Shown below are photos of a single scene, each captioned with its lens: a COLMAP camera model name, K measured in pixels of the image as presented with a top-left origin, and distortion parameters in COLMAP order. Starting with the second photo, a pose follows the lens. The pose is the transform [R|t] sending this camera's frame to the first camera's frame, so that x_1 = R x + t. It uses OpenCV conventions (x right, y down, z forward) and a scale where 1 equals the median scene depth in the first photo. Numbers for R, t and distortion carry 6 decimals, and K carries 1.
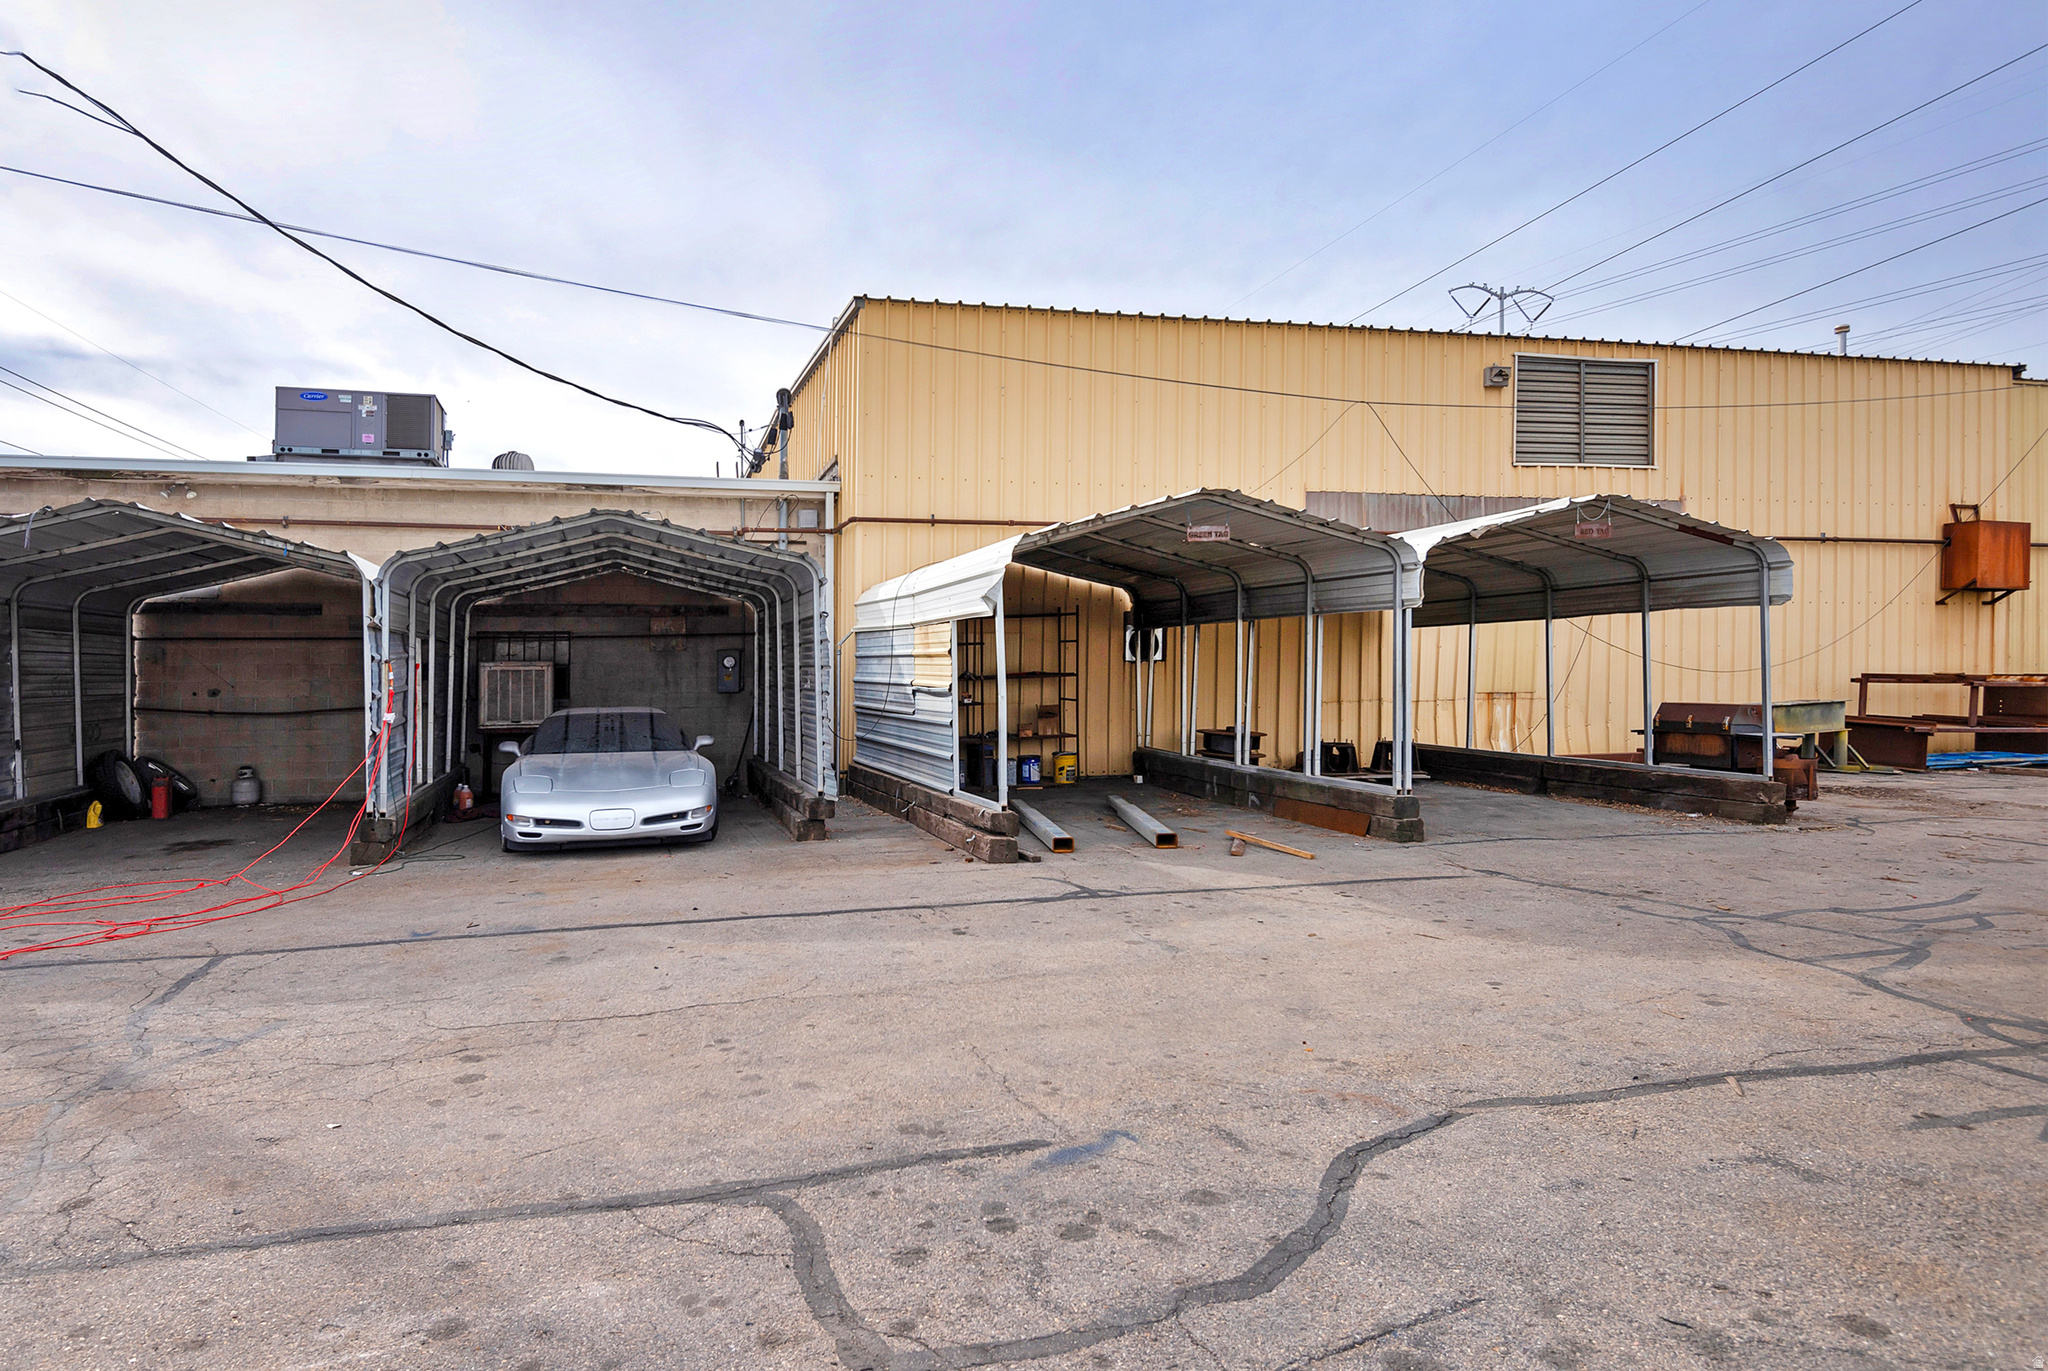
lens RADIAL K [[1244.1, 0, 921.7], [0, 1244.1, 655.7], [0, 0, 1]] dist [0.054276, -0.041710]
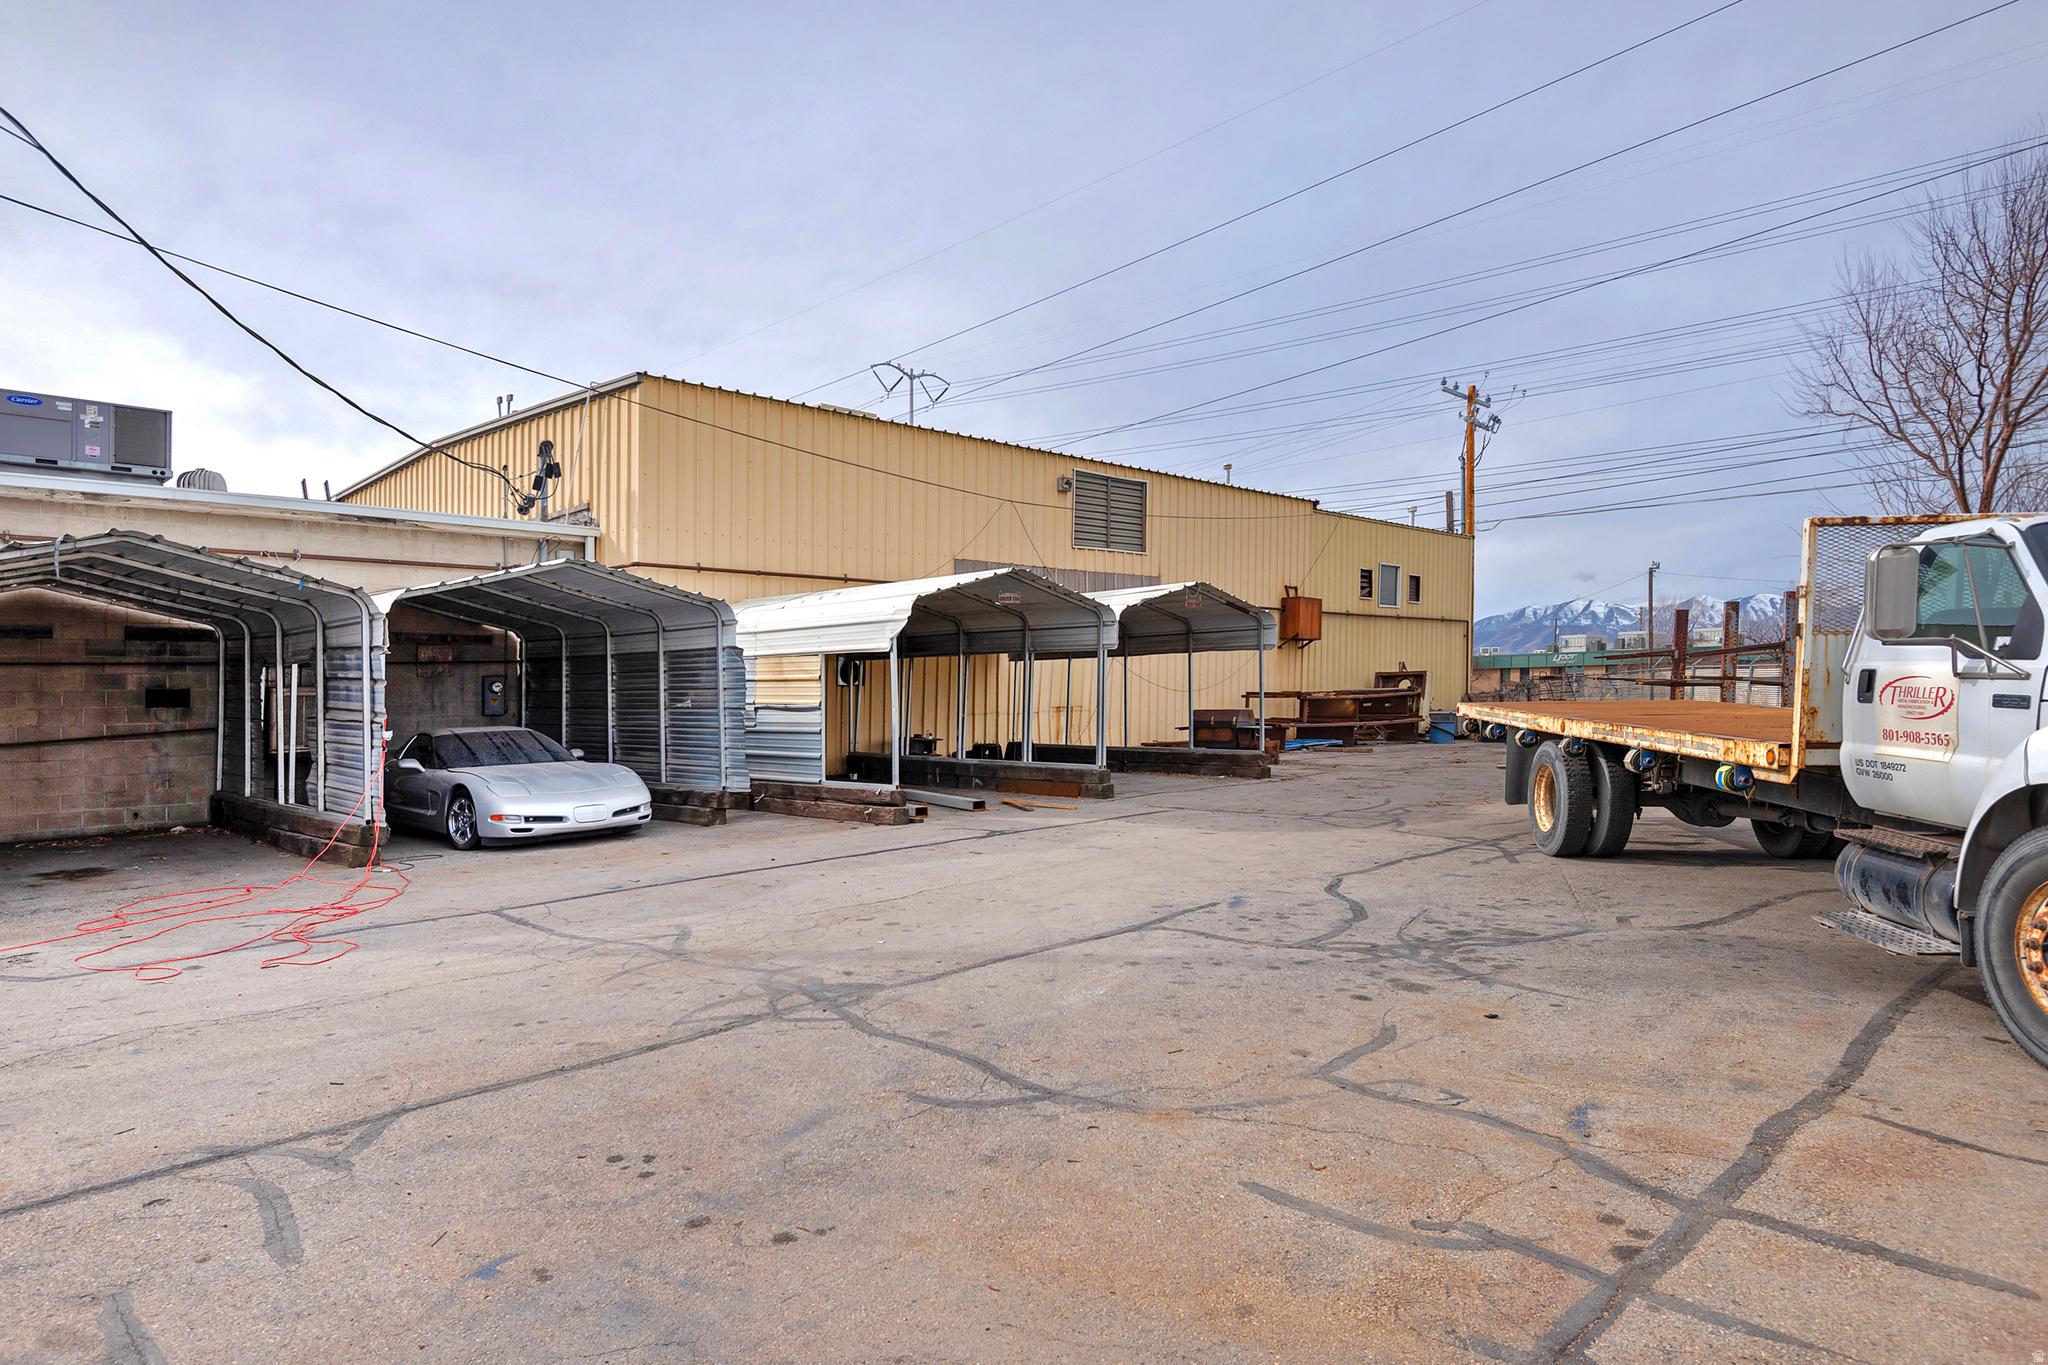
lens RADIAL K [[1212.5, 0, 1023.3], [0, 1212.5, 720.0], [0, 0, 1]] dist [0.046377, -0.036226]
pose [[0.848320, -0.018469, 0.529161, -0.383774], [0.002536, 0.999522, 0.030820, 0.002329], [-0.529477, -0.024803, 0.847962, -0.176620]]
